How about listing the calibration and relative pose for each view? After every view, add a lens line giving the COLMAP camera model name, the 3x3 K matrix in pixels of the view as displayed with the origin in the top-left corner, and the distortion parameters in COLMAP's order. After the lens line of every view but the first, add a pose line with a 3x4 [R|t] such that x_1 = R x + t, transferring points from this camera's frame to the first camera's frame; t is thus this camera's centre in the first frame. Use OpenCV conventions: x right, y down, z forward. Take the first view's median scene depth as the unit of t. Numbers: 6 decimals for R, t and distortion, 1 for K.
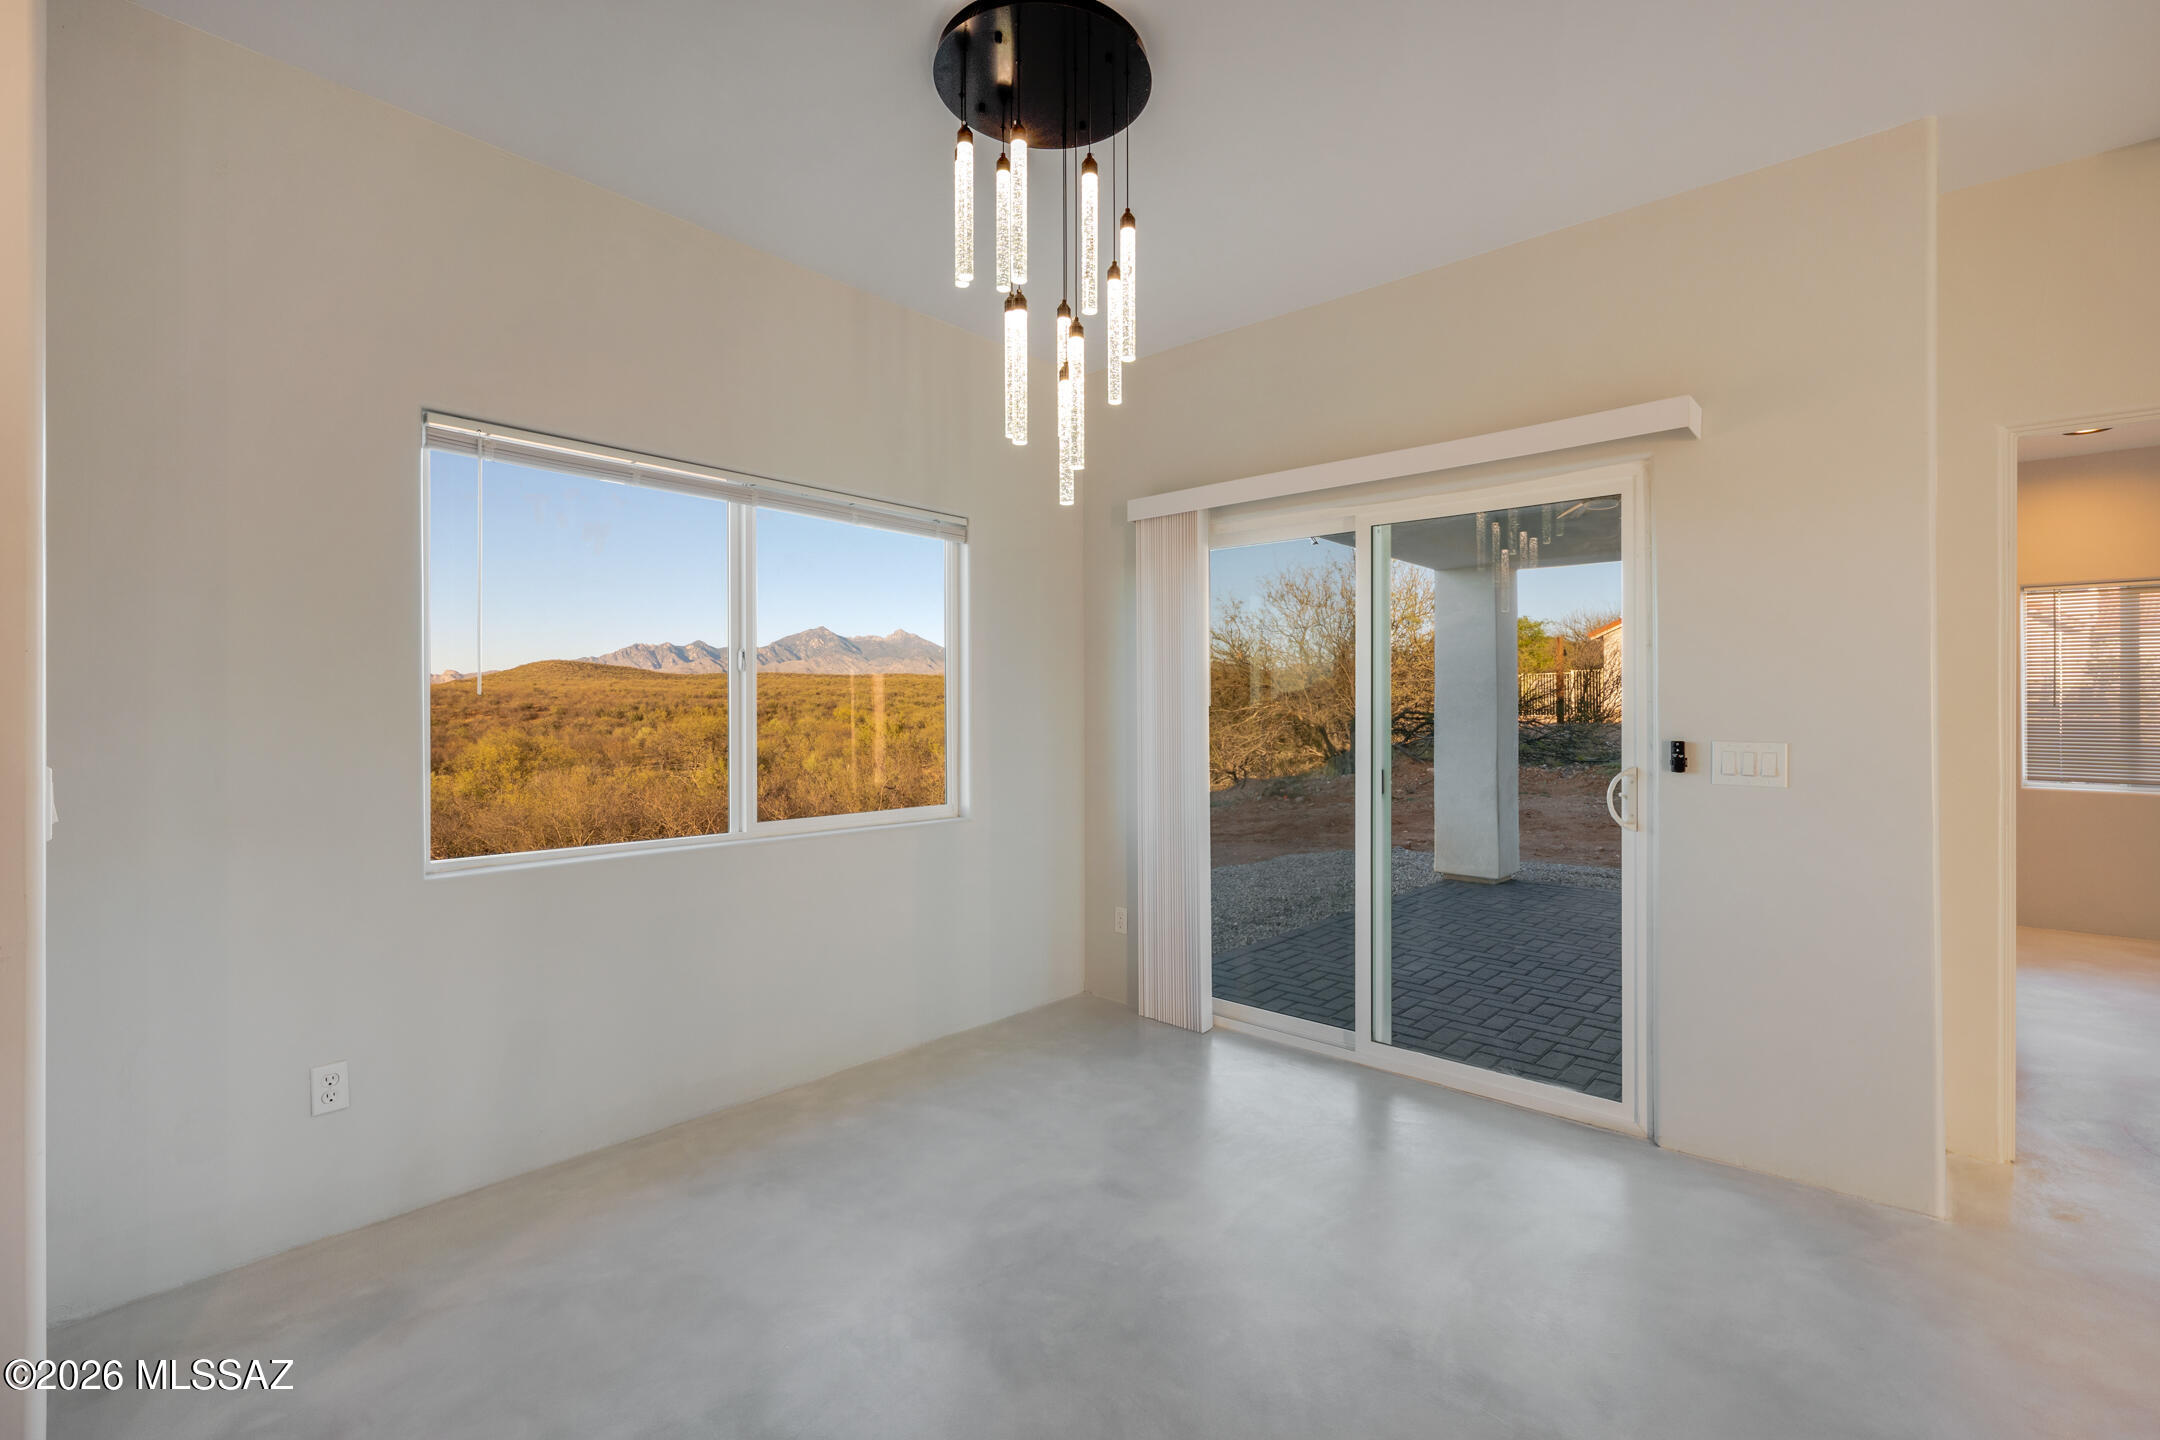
lens RADIAL K [[944.2, 0, 1100.2], [0, 944.2, 710.7], [0, 0, 1]] dist [-0.000673, -0.000216]
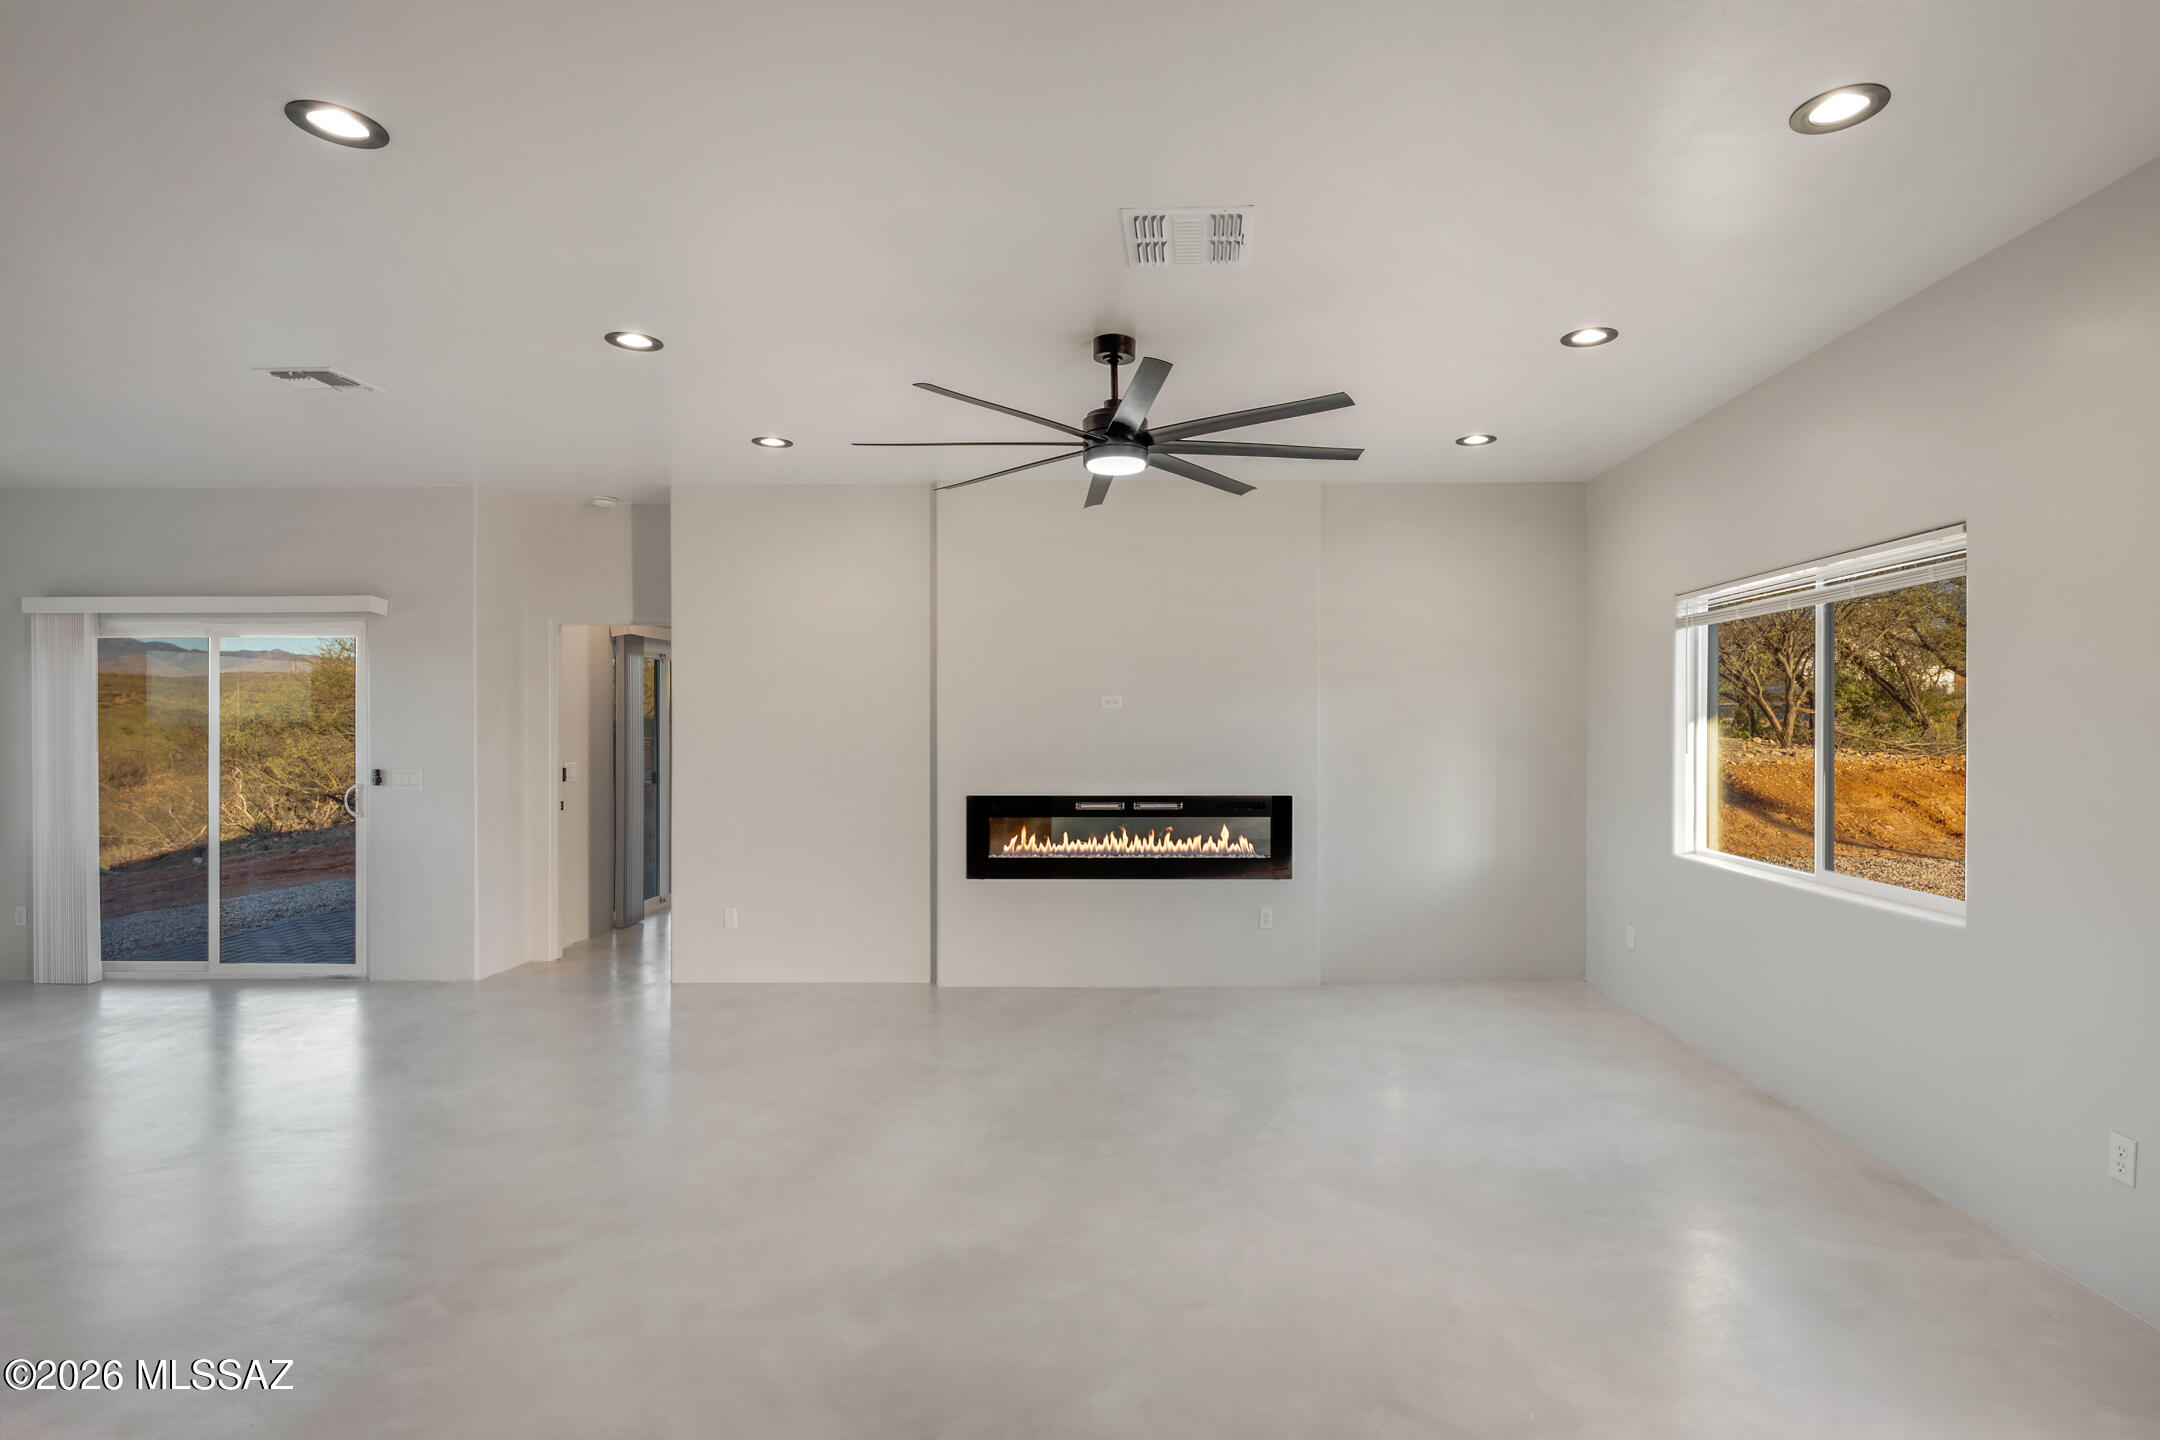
lens RADIAL K [[1122.2, 0, 1083.8], [0, 1122.2, 715.1], [0, 0, 1]] dist [-0.016929, -0.000579]
pose [[0.756661, 0.010210, 0.653727, 0.162009], [0.001025, 0.999858, -0.016802, -0.030719], [-0.653806, 0.013384, 0.756544, -1.302674]]
